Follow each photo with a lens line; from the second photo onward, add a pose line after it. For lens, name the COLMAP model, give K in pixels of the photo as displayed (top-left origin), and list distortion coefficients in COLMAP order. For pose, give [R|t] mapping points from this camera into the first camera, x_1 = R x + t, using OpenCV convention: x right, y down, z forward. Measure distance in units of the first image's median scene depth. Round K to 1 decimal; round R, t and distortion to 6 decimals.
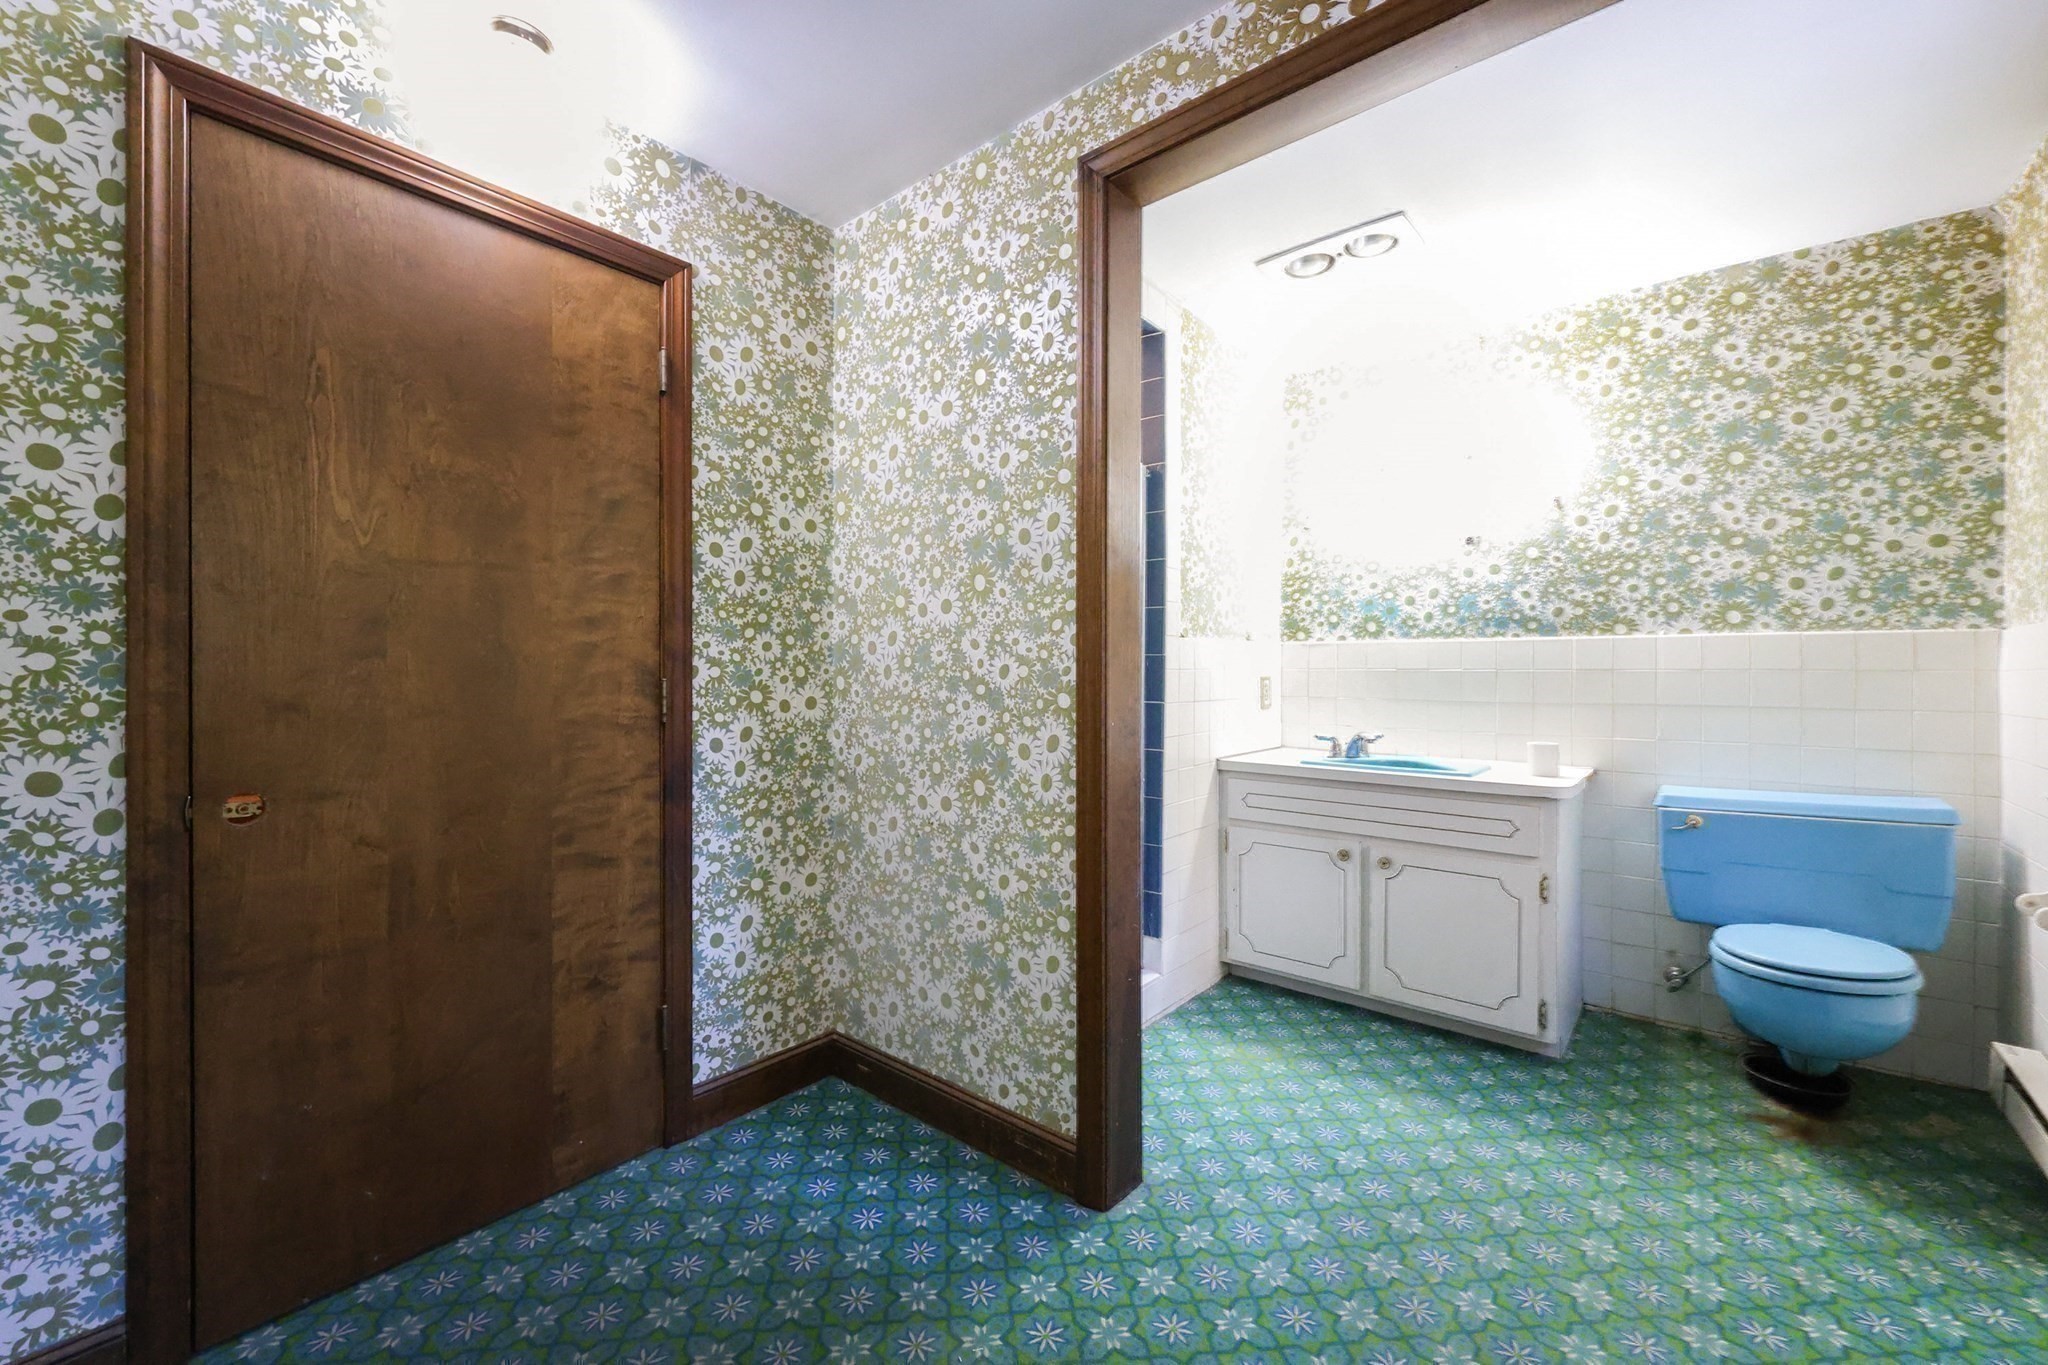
lens RADIAL K [[854.6, 0, 1023.4], [0, 854.6, 682.4], [0, 0, 1]] dist [-0.001579, 0.000123]
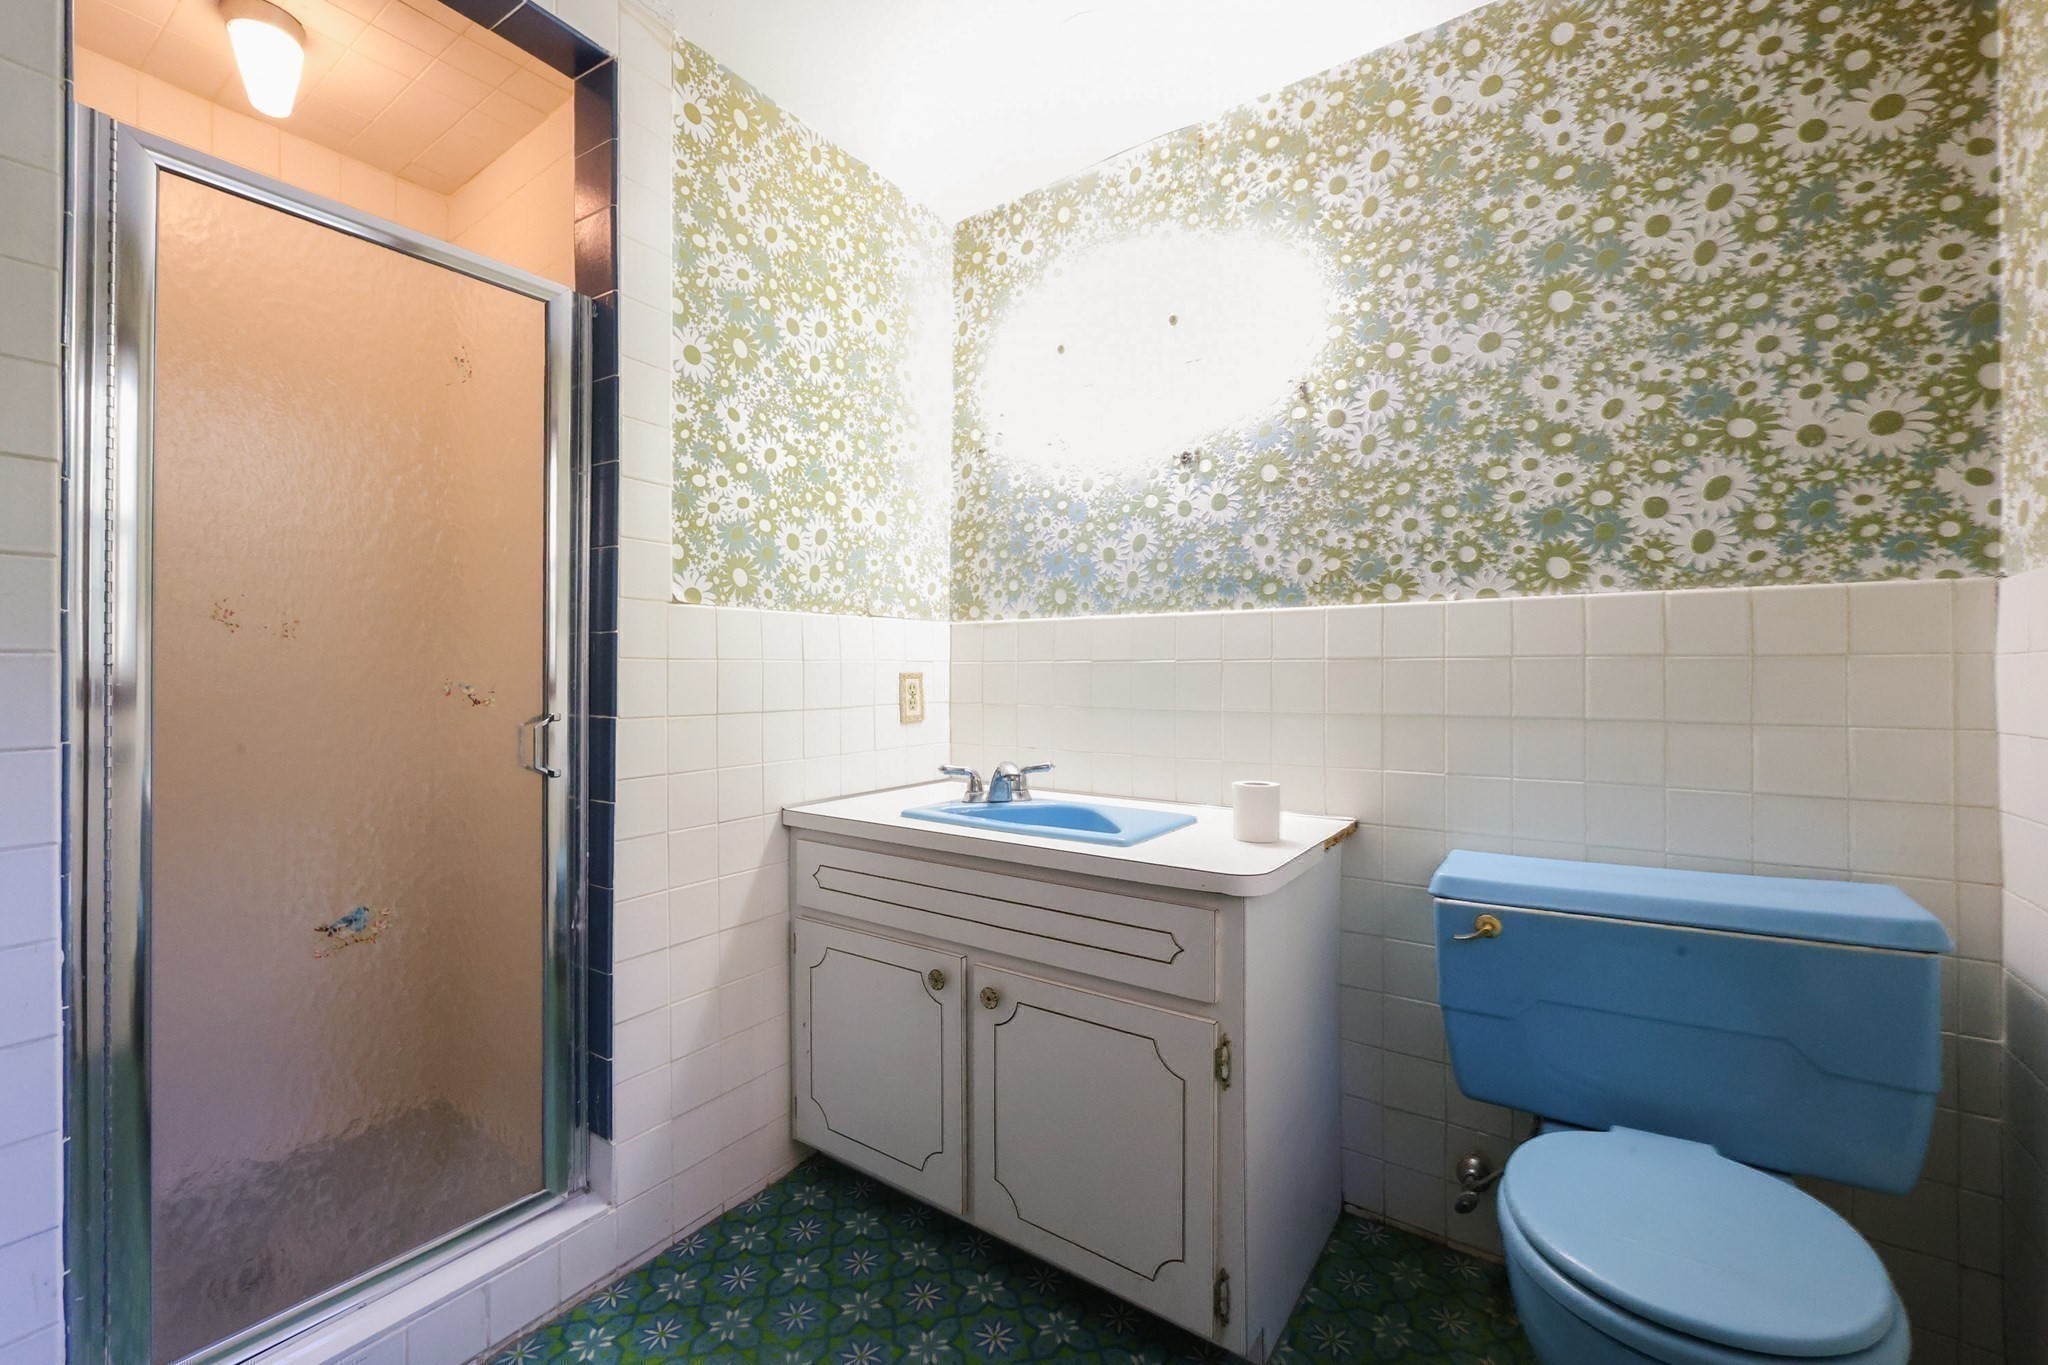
lens RADIAL K [[882.1, 0, 1023.4], [0, 882.1, 679.7], [0, 0, 1]] dist [0.001644, -0.000207]
pose [[0.994958, -0.002332, 0.100266, 0.401215], [0.003112, 0.999966, -0.007626, 0.004676], [-0.100245, 0.007900, 0.994931, 0.428374]]
